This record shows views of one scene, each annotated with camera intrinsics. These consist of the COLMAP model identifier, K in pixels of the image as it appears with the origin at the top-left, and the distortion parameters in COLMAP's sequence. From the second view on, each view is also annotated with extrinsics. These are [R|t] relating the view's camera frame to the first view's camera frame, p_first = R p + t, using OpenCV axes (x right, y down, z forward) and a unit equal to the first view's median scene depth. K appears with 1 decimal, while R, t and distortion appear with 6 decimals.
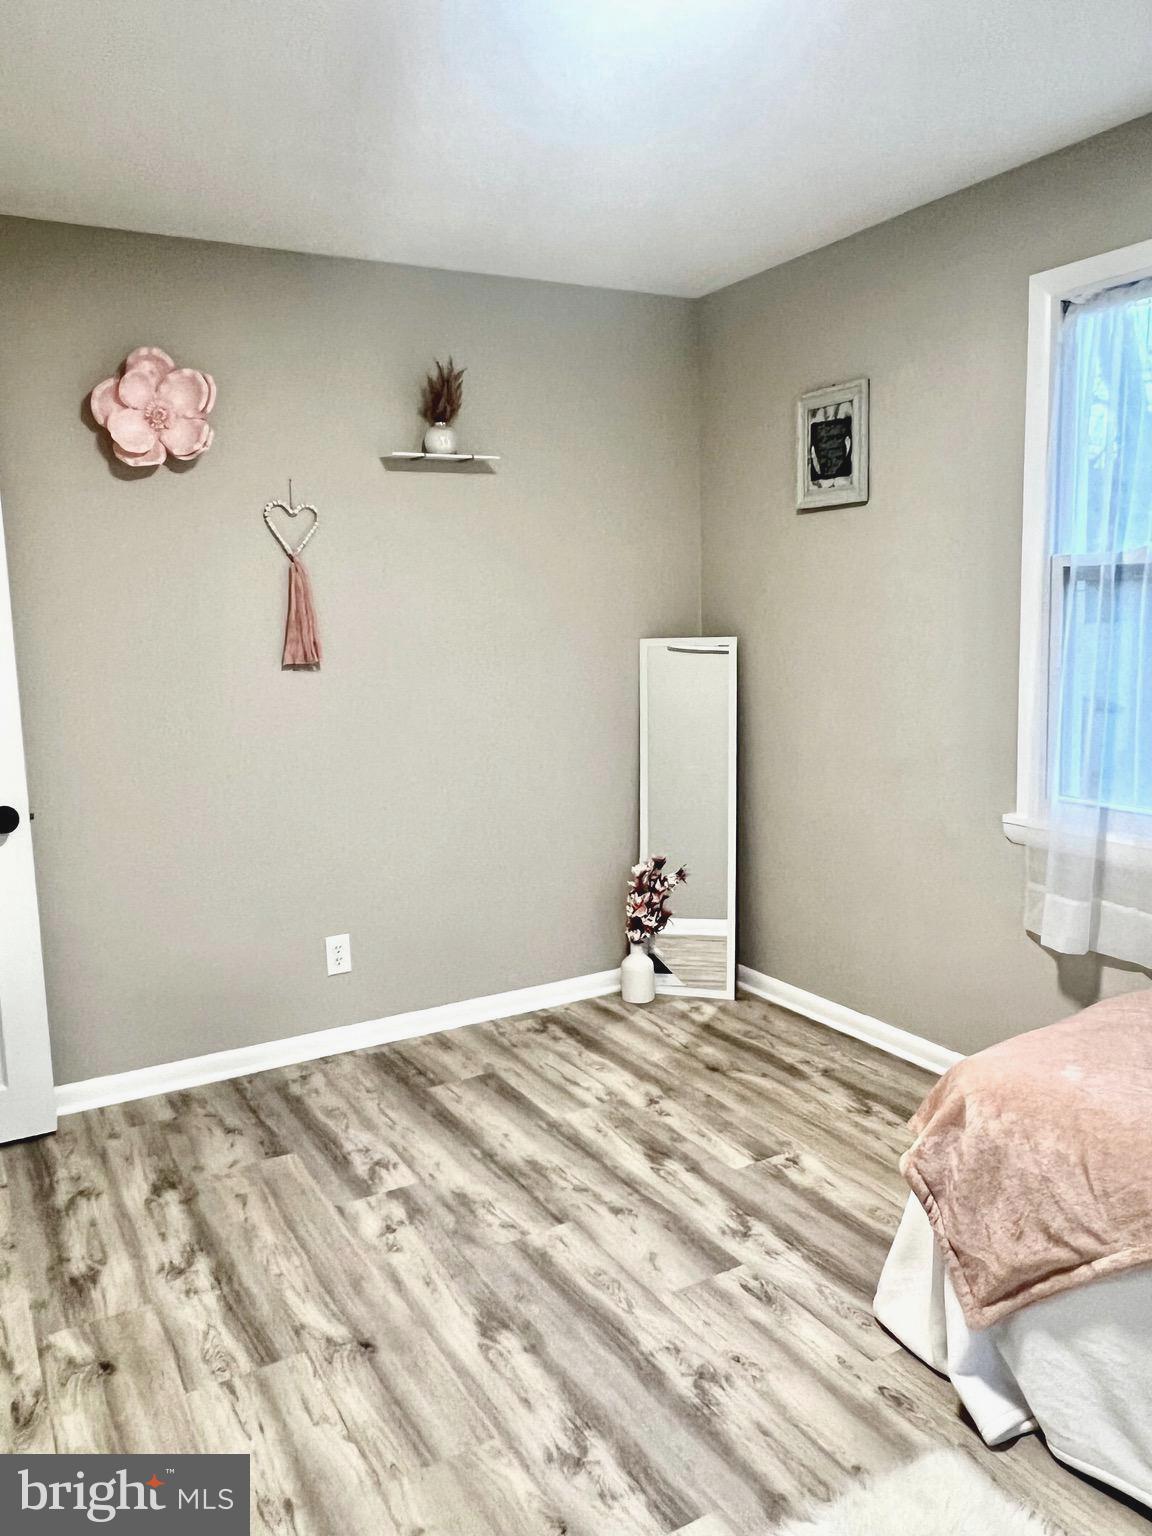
lens RADIAL K [[1167.0, 0, 576.0], [0, 1167.0, 768.0], [0, 0, 1]] dist [-0.002096, 0.003997]
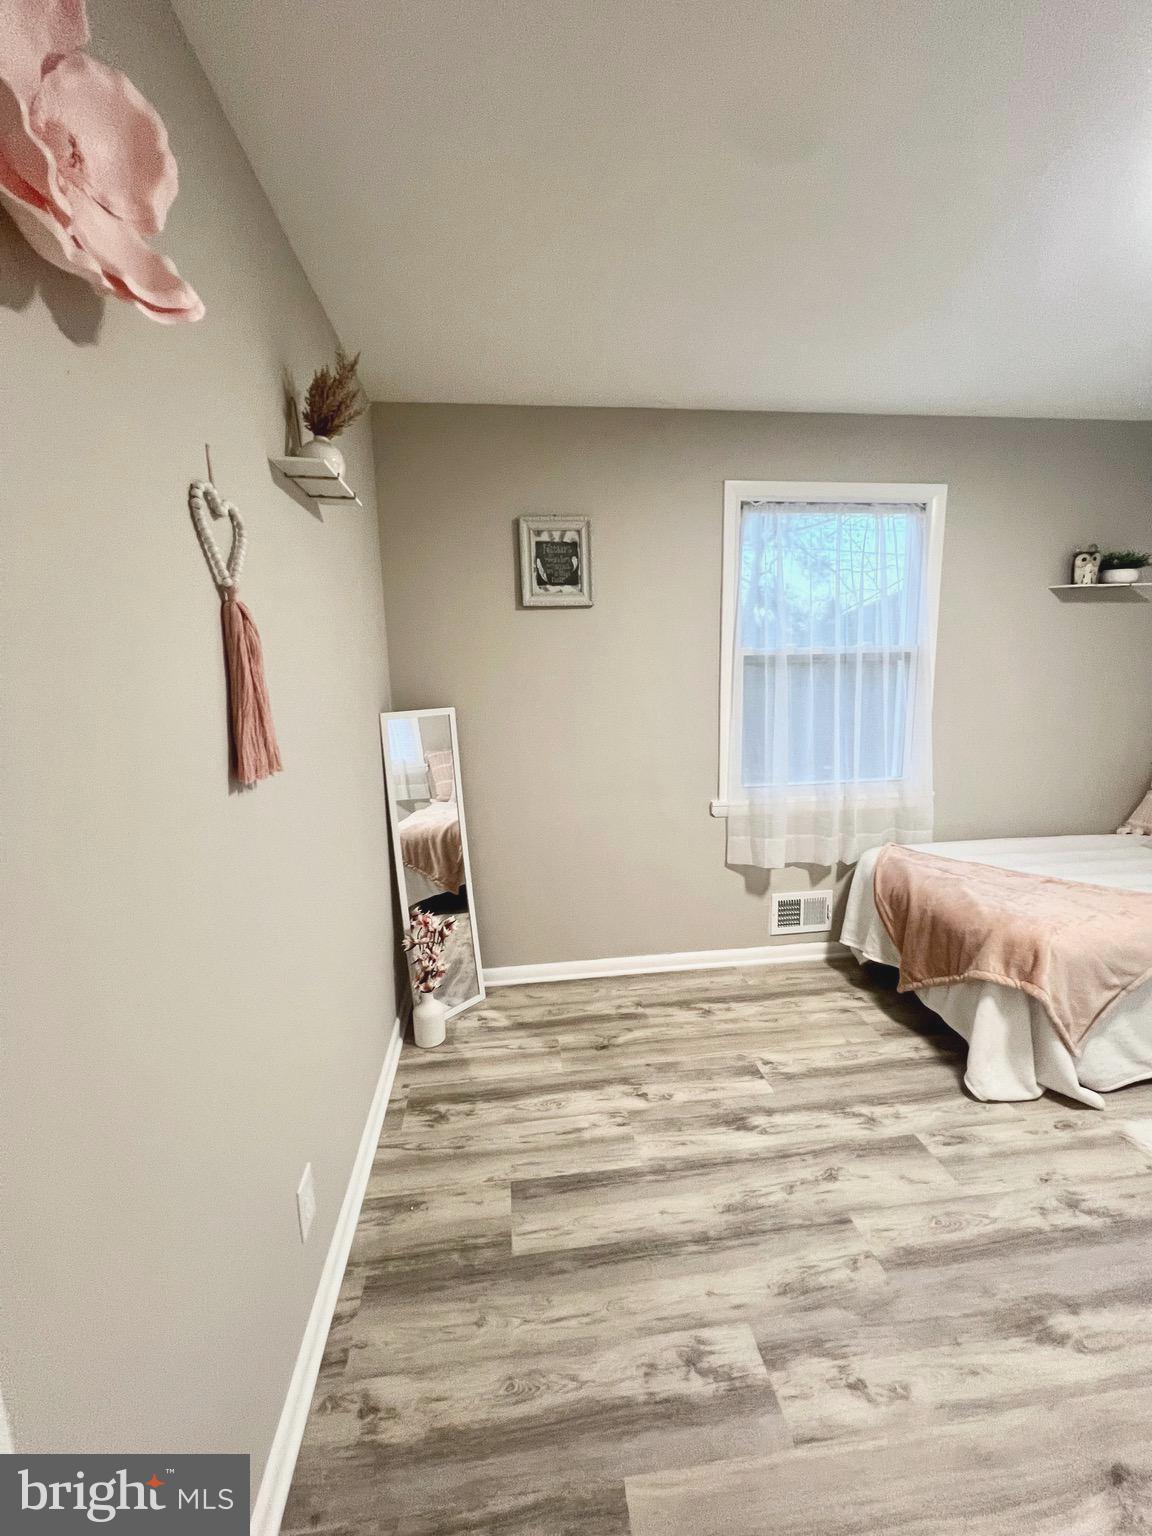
lens RADIAL K [[612.1, 0, 576.0], [0, 612.1, 768.0], [0, 0, 1]] dist [0.001203, 0.000032]
pose [[0.388372, -0.135293, 0.911517, -0.487505], [0.141403, 0.986198, 0.086129, -0.107603], [-0.910589, 0.095441, 0.402143, 0.784106]]
